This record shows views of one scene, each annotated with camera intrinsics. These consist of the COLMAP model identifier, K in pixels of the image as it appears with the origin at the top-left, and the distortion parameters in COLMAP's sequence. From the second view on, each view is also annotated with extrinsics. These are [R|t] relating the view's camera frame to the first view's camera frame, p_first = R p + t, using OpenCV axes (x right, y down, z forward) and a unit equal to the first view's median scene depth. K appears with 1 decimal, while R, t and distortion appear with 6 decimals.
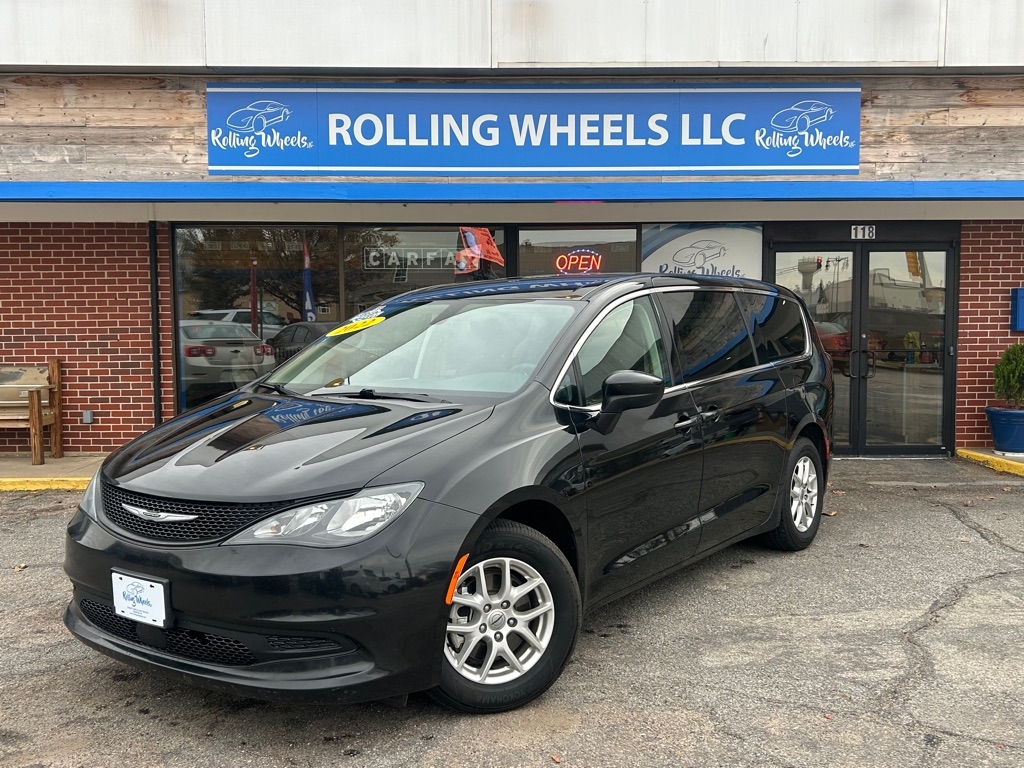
lens RADIAL K [[932.9, 0, 511.4], [0, 932.9, 398.3], [0, 0, 1]] dist [0.015562, 0.000000]
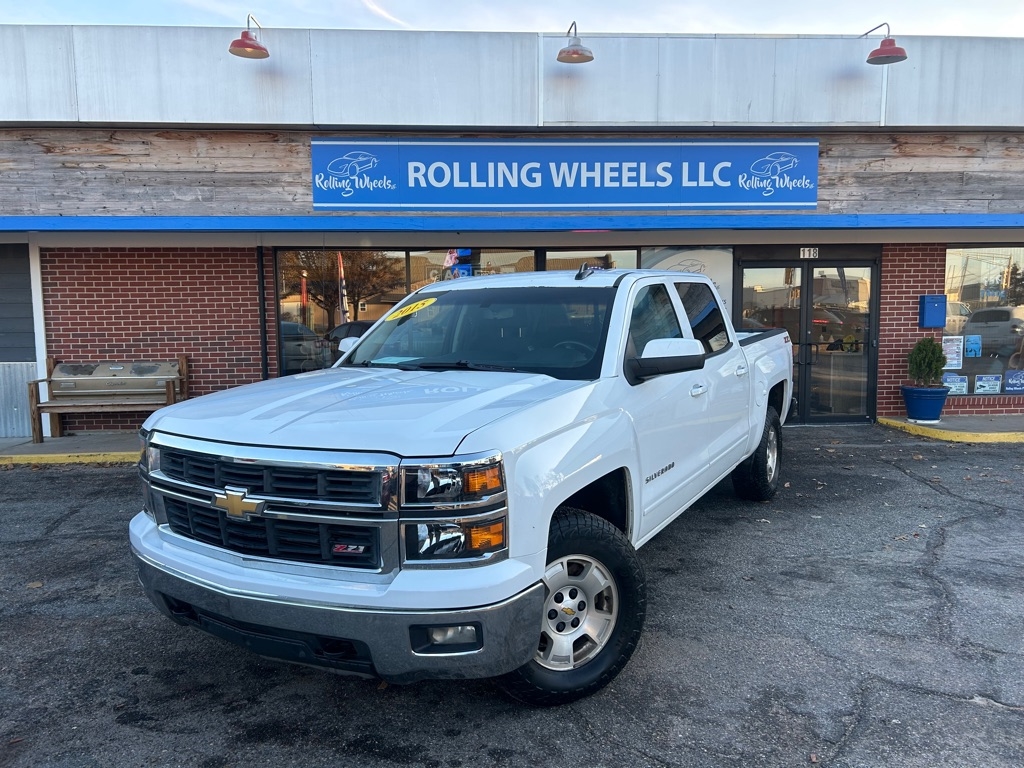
lens RADIAL K [[710.3, 0, 504.9], [0, 710.3, 391.9], [0, 0, 1]] dist [0.026946, -0.025649]
pose [[0.999178, -0.010928, 0.039048, -0.104361], [0.009987, 0.999657, 0.024223, -0.013715], [-0.039299, -0.023813, 0.998944, 0.019128]]
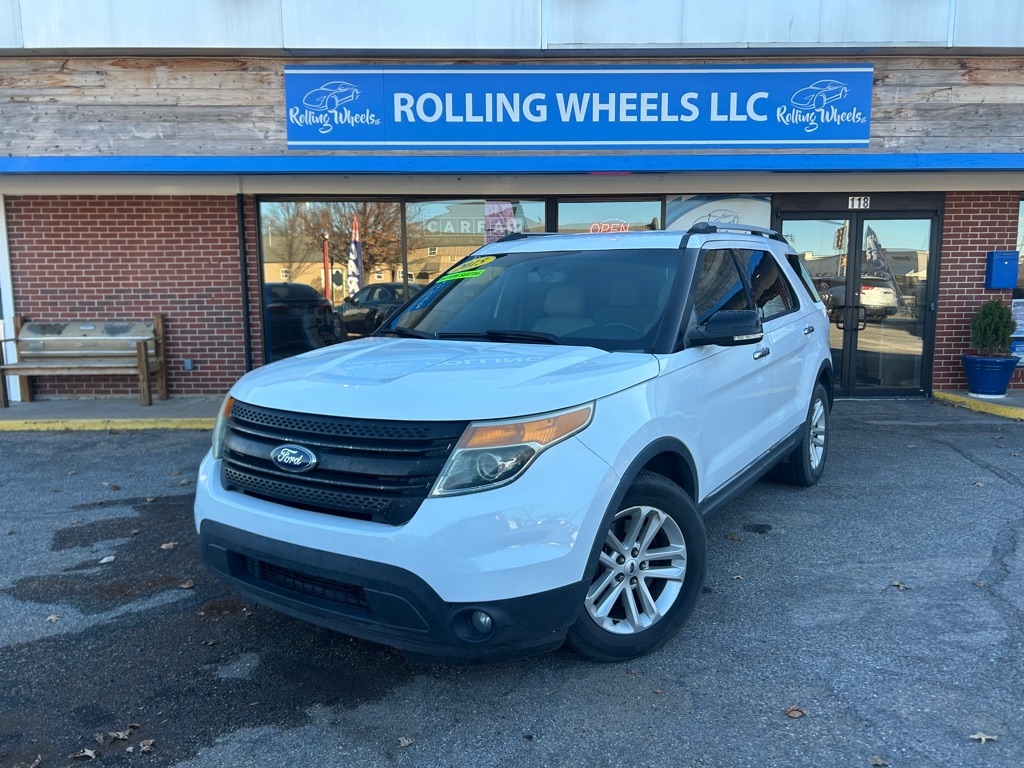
lens RADIAL K [[710.8, 0, 518.1], [0, 710.8, 388.1], [0, 0, 1]] dist [0.021760, -0.021281]
pose [[0.999983, -0.000698, -0.005802, -0.042657], [0.001052, 0.998120, 0.061285, -0.005504], [0.005748, -0.061290, 0.998103, 0.130278]]
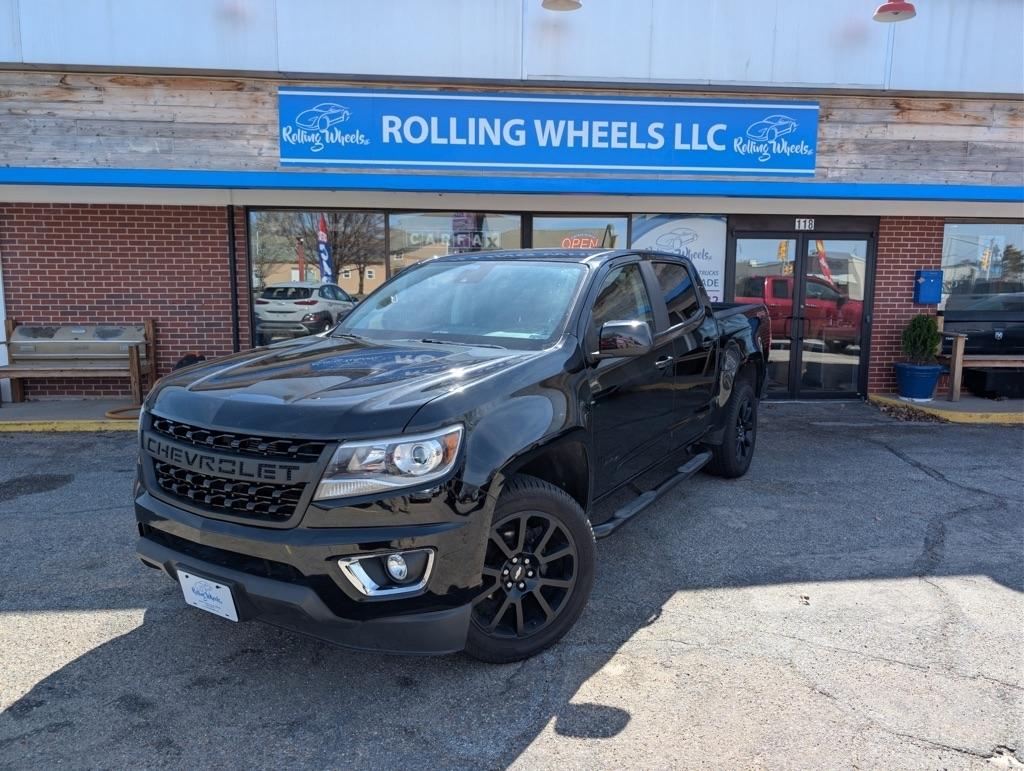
lens RADIAL K [[679.6, 0, 521.2], [0, 679.6, 384.9], [0, 0, 1]] dist [-0.000528, -0.000778]
pose [[0.998469, 0.003607, 0.055200, -0.065665], [-0.007027, 0.998057, 0.061905, -0.017395], [-0.054869, -0.062198, 0.996554, 0.108486]]
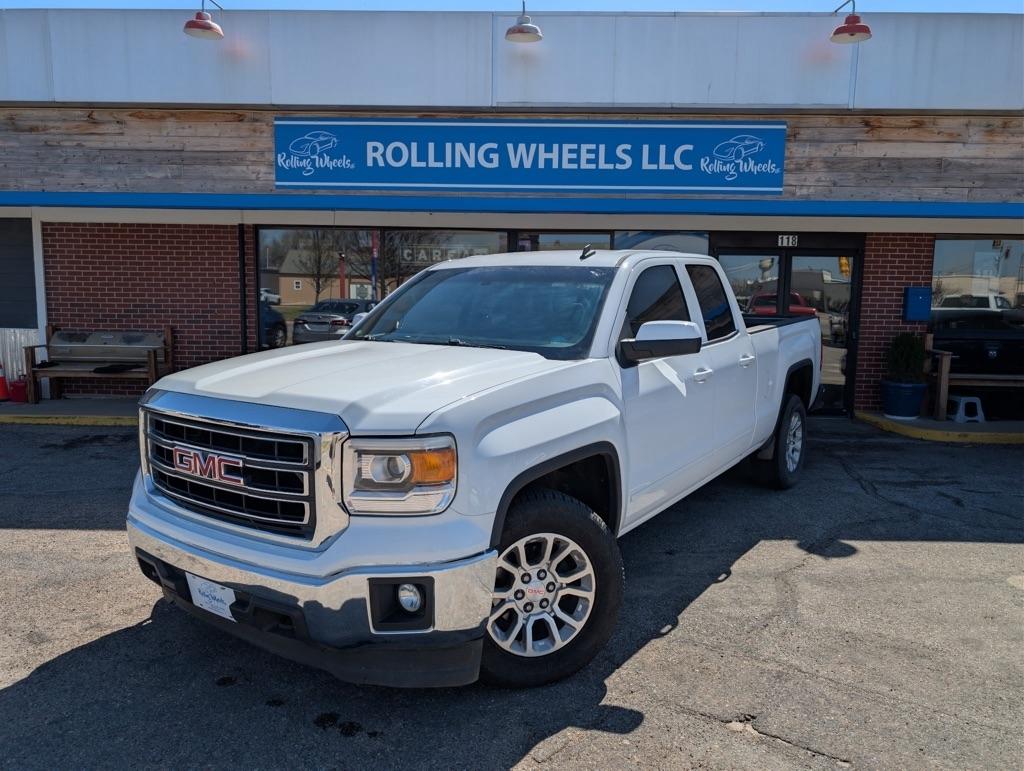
lens RADIAL K [[679.6, 0, 516.7], [0, 679.6, 386.7], [0, 0, 1]] dist [-0.000528, -0.000778]
pose [[0.998823, 0.024580, -0.041816, 0.057973], [-0.022644, 0.998678, 0.046141, -0.014662], [0.042895, -0.045140, 0.998059, 0.057440]]
